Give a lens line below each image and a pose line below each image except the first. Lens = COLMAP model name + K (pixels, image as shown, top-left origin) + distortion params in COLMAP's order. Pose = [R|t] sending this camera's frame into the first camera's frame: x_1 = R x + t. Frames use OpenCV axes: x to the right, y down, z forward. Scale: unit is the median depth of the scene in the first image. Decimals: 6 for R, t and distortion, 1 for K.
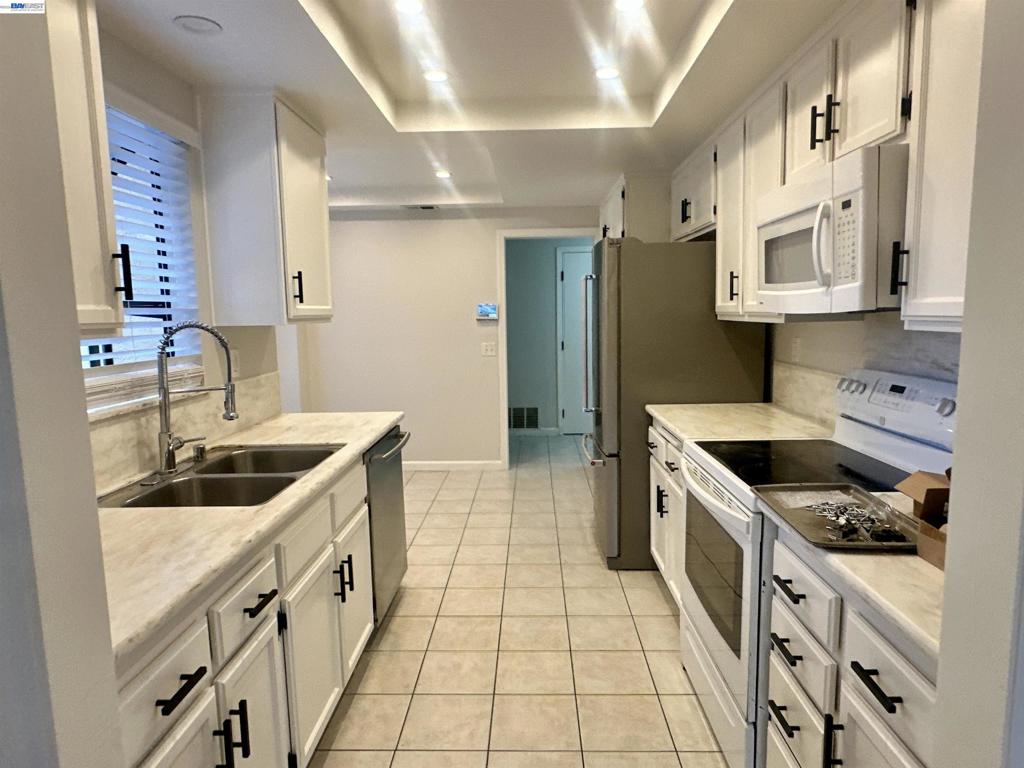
lens RADIAL K [[628.9, 0, 507.8], [0, 628.9, 383.7], [0, 0, 1]] dist [-0.005151, 0.004278]
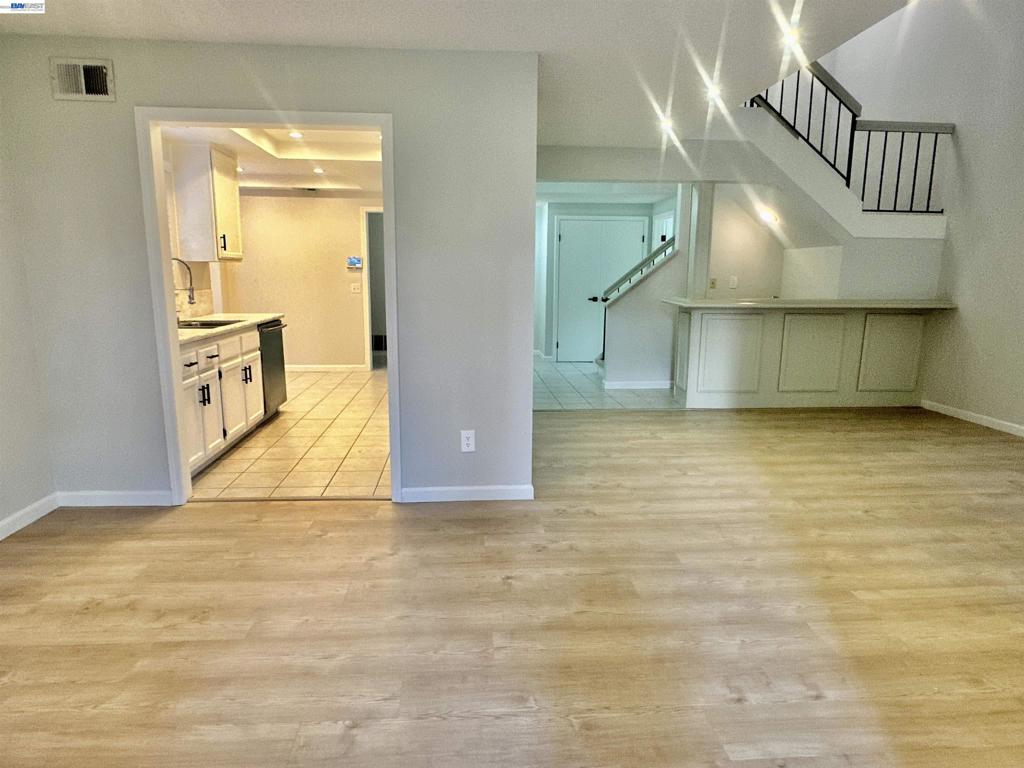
lens RADIAL K [[628.9, 0, 504.6], [0, 628.9, 389.1], [0, 0, 1]] dist [-0.005151, 0.004278]
pose [[0.993045, 0.011383, 0.117187, 0.167393], [-0.019735, 0.997327, 0.070356, 0.078811], [-0.116073, -0.072179, 0.990615, -0.573494]]
